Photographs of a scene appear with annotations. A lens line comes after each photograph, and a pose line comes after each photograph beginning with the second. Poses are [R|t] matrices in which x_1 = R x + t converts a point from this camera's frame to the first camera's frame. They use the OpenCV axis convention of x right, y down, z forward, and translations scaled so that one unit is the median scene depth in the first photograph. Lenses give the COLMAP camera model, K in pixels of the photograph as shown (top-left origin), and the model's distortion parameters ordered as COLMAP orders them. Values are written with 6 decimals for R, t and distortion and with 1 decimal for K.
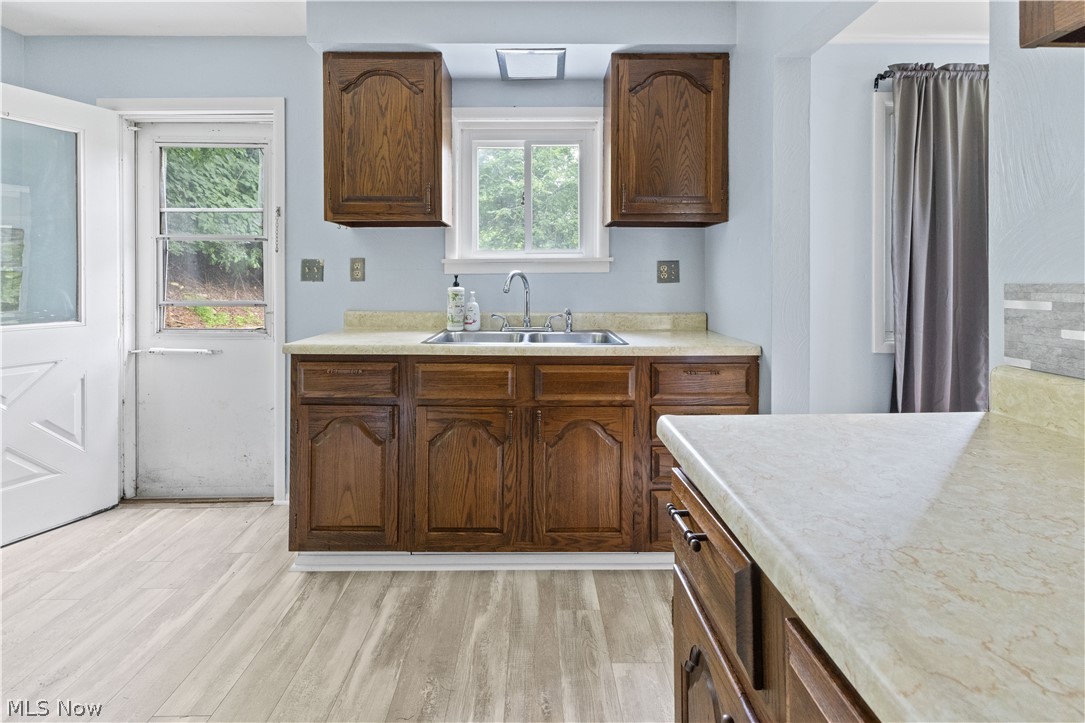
lens RADIAL K [[495.3, 0, 530.8], [0, 495.3, 281.6], [0, 0, 1]] dist [0.014256, -0.001655]
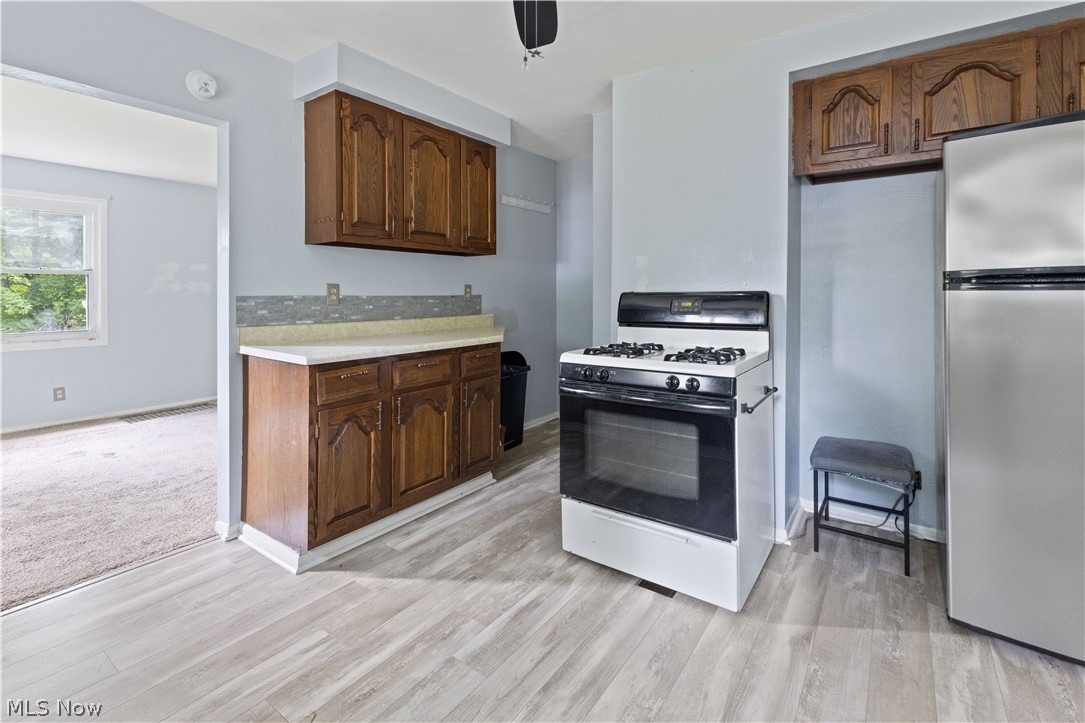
lens RADIAL K [[495.3, 0, 537.7], [0, 495.3, 294.1], [0, 0, 1]] dist [0.014256, -0.001655]
pose [[-0.804284, 0.002788, 0.594239, -0.888466], [0.004263, 0.999990, 0.001079, -0.001246], [-0.594230, 0.003401, -0.804288, 1.026482]]
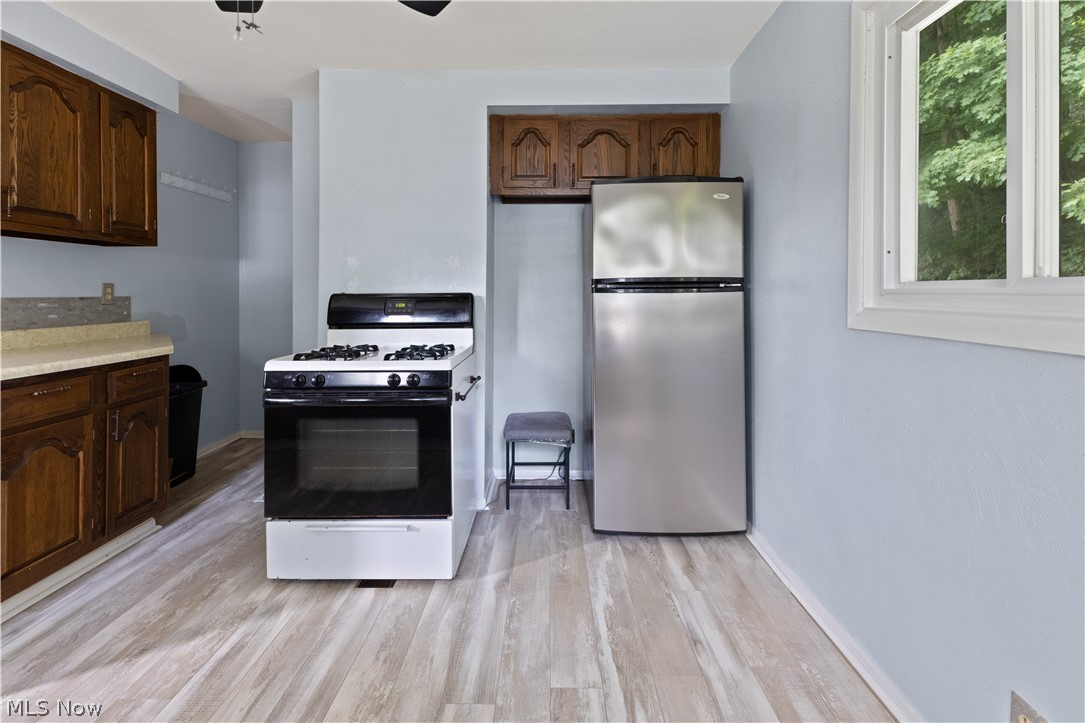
lens RADIAL K [[495.3, 0, 537.1], [0, 495.3, 296.3], [0, 0, 1]] dist [0.014256, -0.001655]
pose [[-0.999608, 0.002578, 0.027862, -0.843374], [0.002717, 0.999984, 0.004947, -0.001665], [-0.027849, 0.005021, -0.999600, 1.089484]]
